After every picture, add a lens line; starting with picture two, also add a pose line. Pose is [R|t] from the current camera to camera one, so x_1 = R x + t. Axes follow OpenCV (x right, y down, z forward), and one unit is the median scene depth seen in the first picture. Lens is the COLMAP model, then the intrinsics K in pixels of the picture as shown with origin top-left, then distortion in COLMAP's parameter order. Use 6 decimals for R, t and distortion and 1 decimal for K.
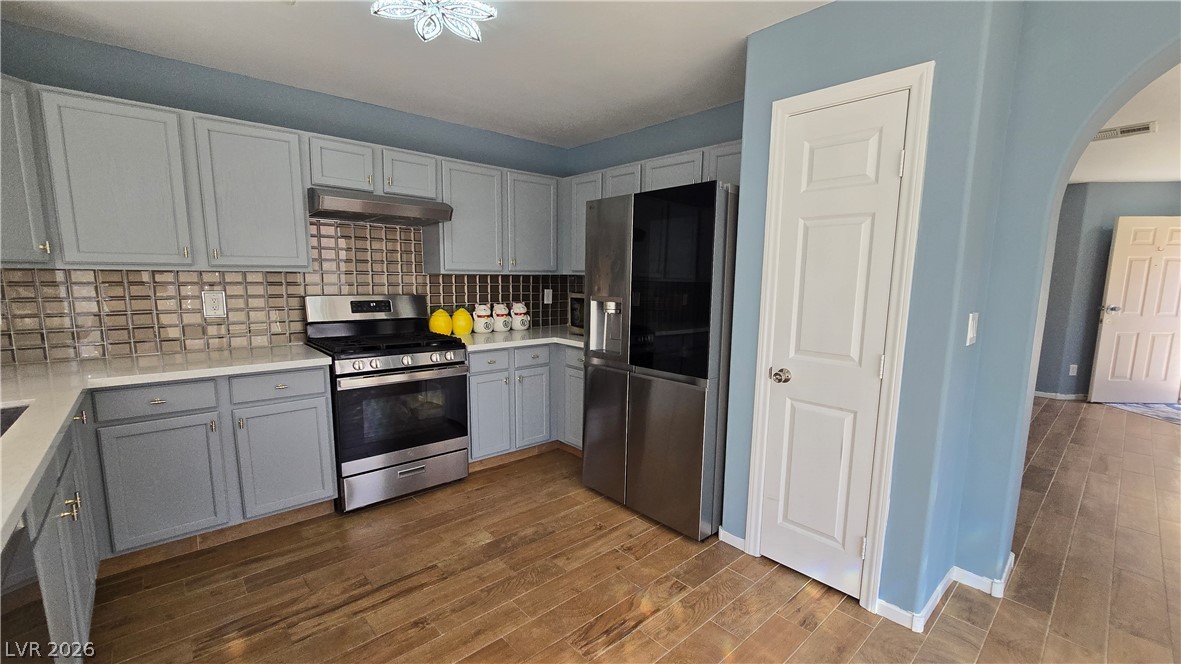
lens RADIAL K [[481.6, 0, 590.6], [0, 481.6, 340.7], [0, 0, 1]] dist [-0.001928, -0.000175]
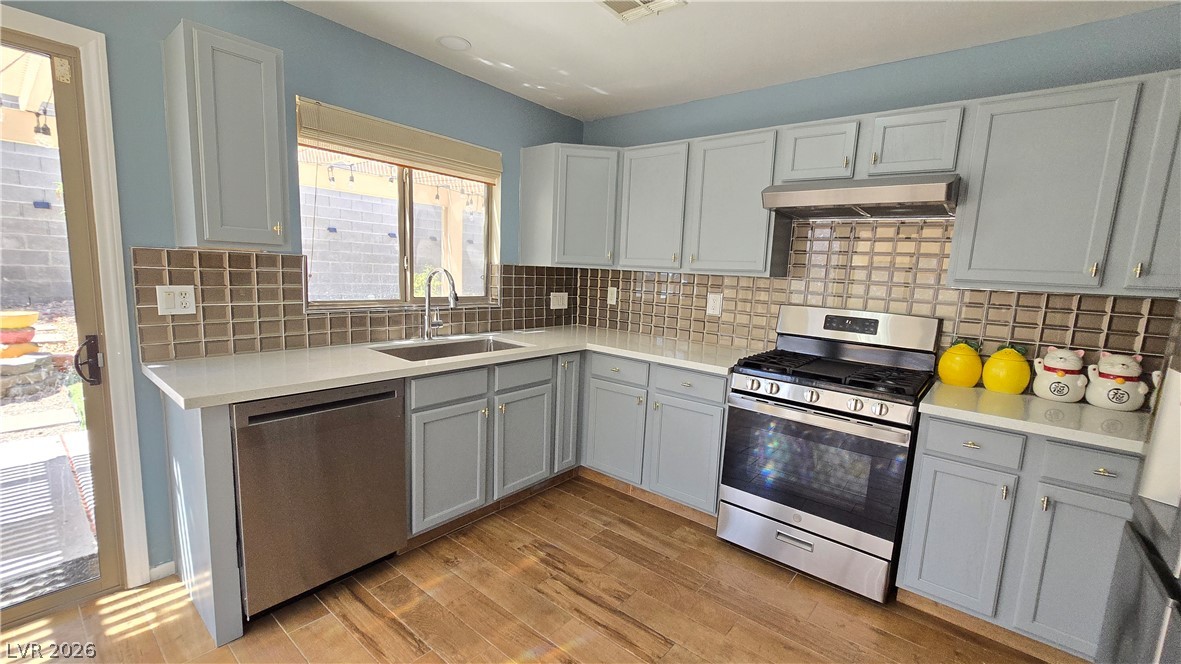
lens RADIAL K [[489.6, 0, 597.1], [0, 489.6, 335.3], [0, 0, 1]] dist [-0.000291, -0.000128]
pose [[0.167564, 0.130030, -0.977248, 0.316733], [-0.179221, 0.978764, 0.099502, -0.072227], [0.969434, 0.158470, 0.187310, 0.550263]]
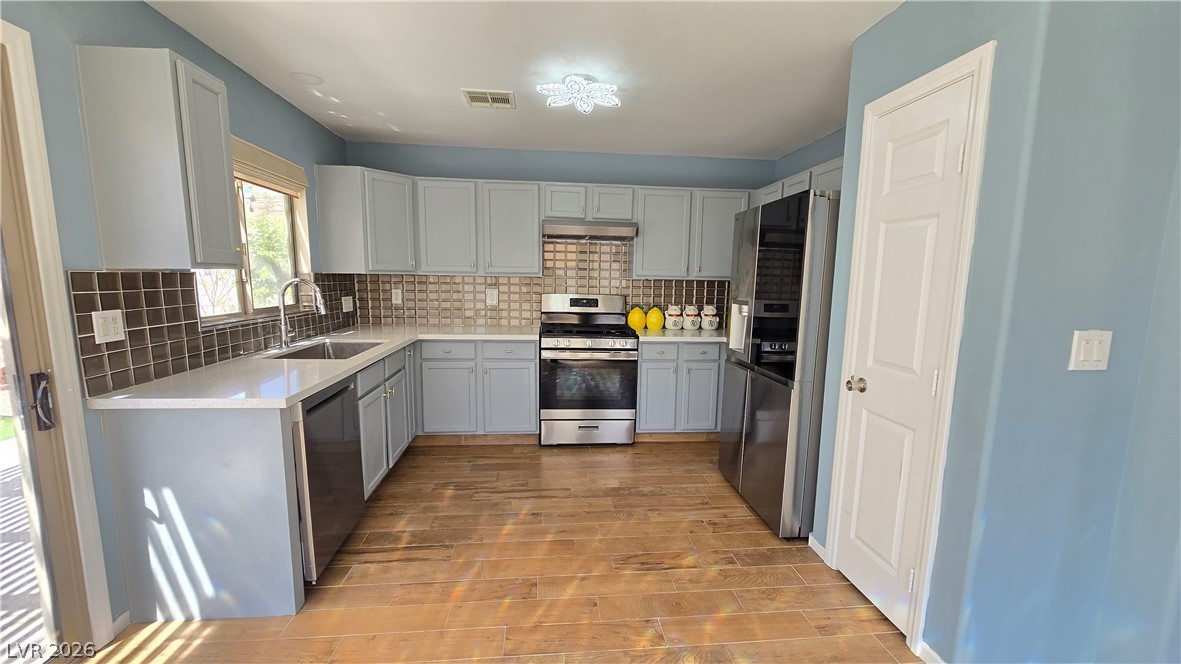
lens RADIAL K [[471.7, 0, 592.3], [0, 471.7, 338.5], [0, 0, 1]] dist [-0.000496, -0.000086]
pose [[0.811655, 0.078331, -0.578862, 0.405949], [-0.087100, 0.996119, 0.012666, 0.011624], [0.577607, 0.040139, 0.815327, -0.069714]]
